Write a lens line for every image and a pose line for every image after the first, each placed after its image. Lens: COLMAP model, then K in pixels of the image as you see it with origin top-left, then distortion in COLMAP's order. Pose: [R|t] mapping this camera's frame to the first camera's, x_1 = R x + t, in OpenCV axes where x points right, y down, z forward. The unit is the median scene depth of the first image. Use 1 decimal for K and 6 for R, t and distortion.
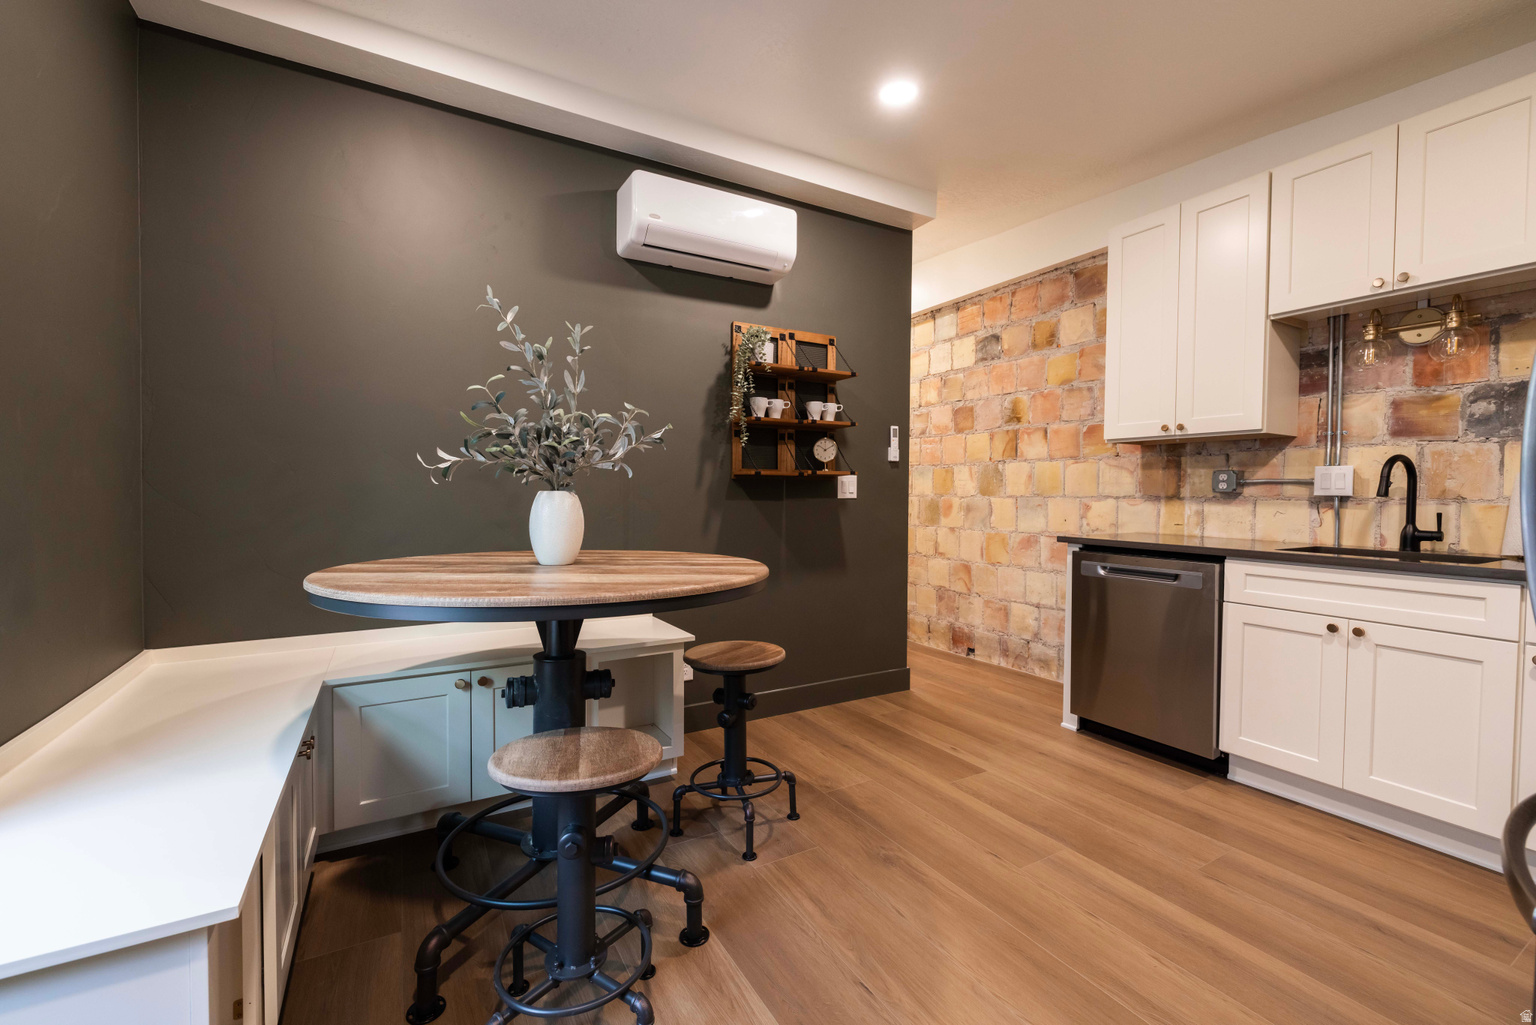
lens RADIAL K [[646.6, 0, 773.9], [0, 646.6, 509.4], [0, 0, 1]] dist [0.002132, 0.000006]
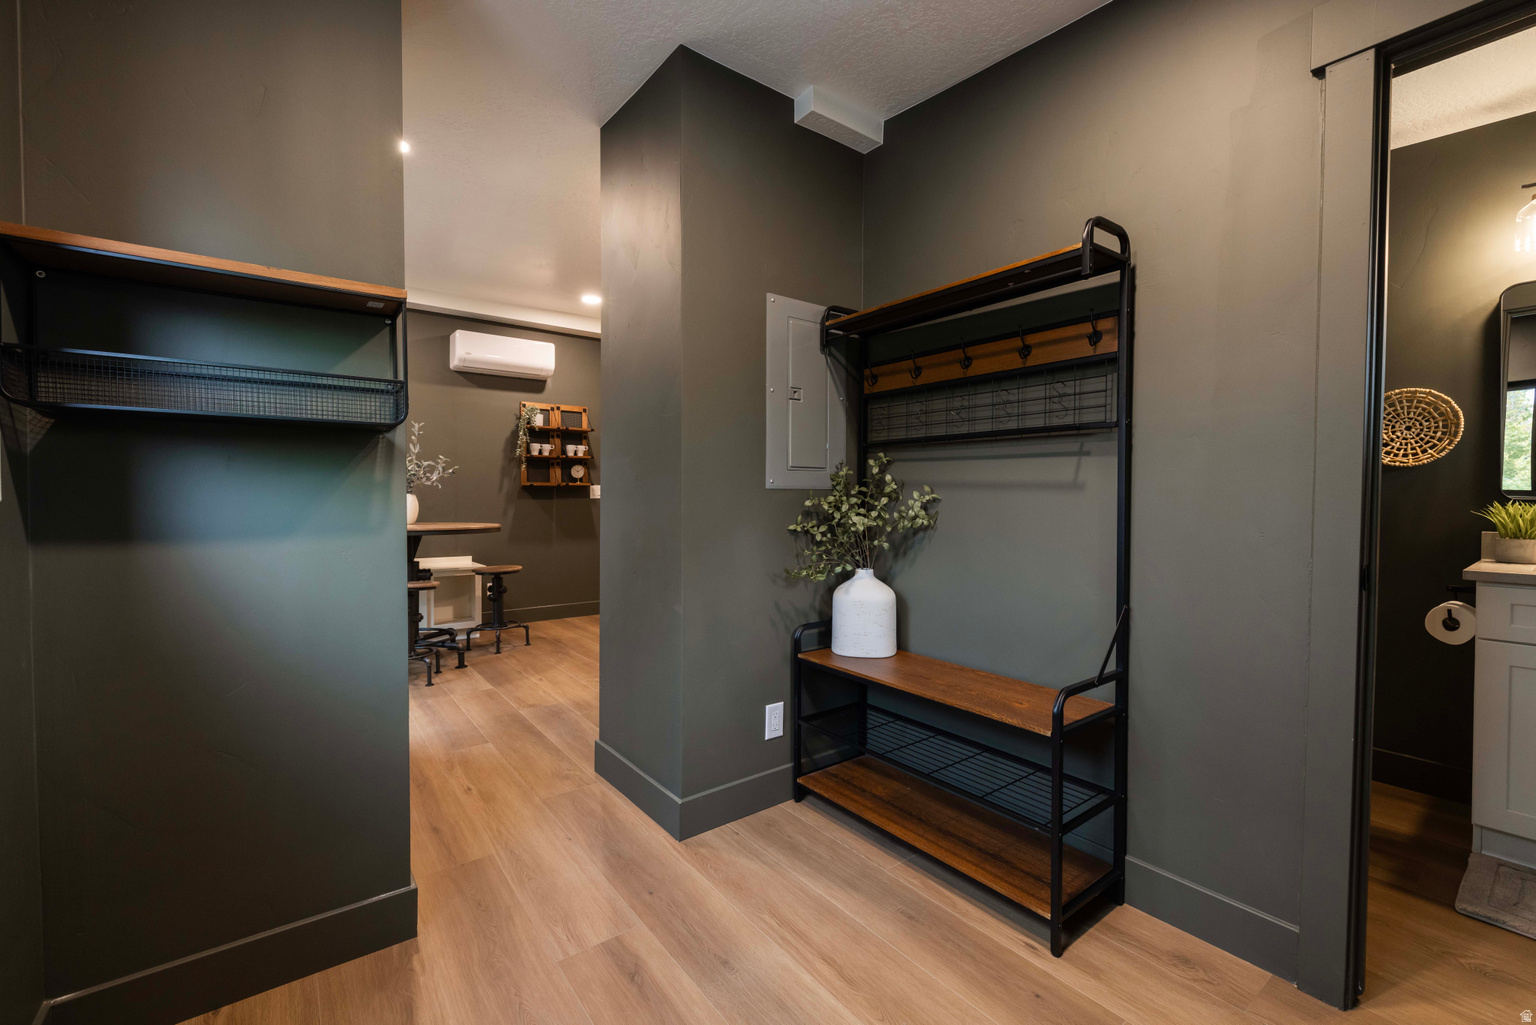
lens RADIAL K [[646.6, 0, 773.9], [0, 646.6, 509.4], [0, 0, 1]] dist [0.002132, 0.000006]
pose [[0.992140, -0.003078, 0.125095, 0.418349], [0.004012, 0.999966, -0.007215, 0.030450], [-0.125069, 0.007660, 0.992118, -0.905930]]
